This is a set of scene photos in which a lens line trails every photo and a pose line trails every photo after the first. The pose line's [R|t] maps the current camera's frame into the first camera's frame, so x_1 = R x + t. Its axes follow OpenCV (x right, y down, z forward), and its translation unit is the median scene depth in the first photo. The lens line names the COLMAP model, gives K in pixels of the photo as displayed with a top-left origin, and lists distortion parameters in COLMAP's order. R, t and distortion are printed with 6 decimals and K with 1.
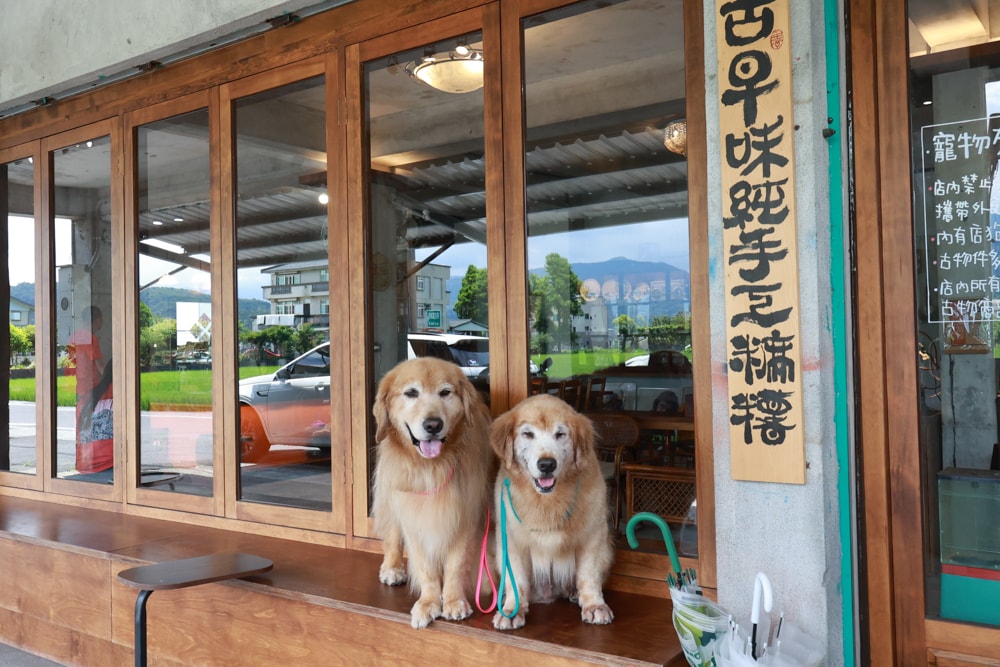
lens RADIAL K [[868.9, 0, 502.6], [0, 868.9, 327.5], [0, 0, 1]] dist [0.018613, -0.000846]
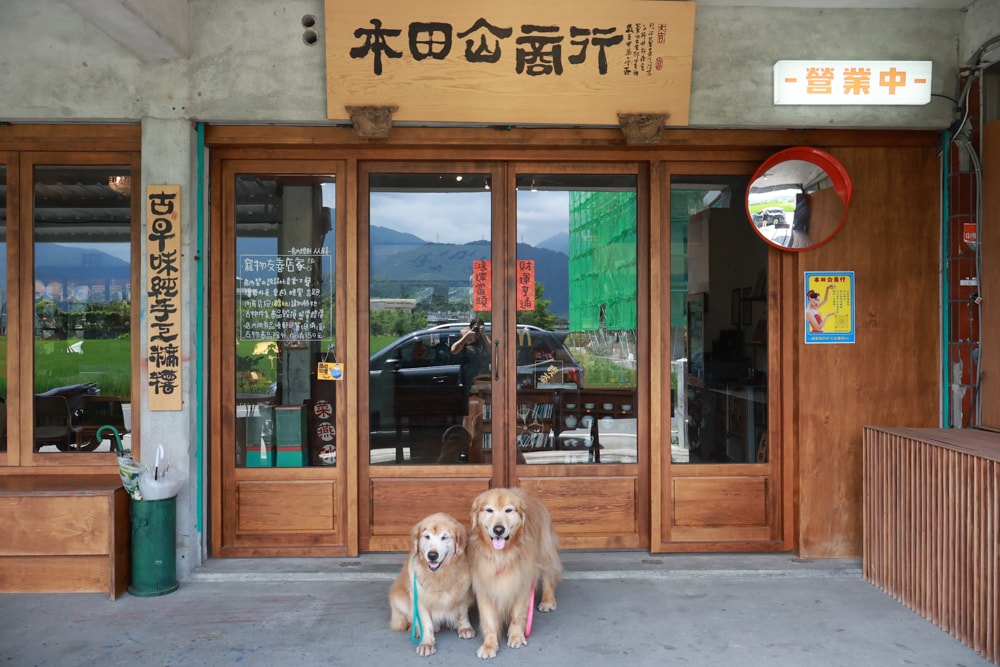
lens RADIAL K [[832.1, 0, 507.5], [0, 832.1, 327.7], [0, 0, 1]] dist [0.000513, -0.012641]
pose [[0.798279, 0.020942, 0.601924, -0.288538], [-0.030494, 0.999519, 0.005667, -0.076664], [-0.601516, -0.022879, 0.798533, -1.244986]]
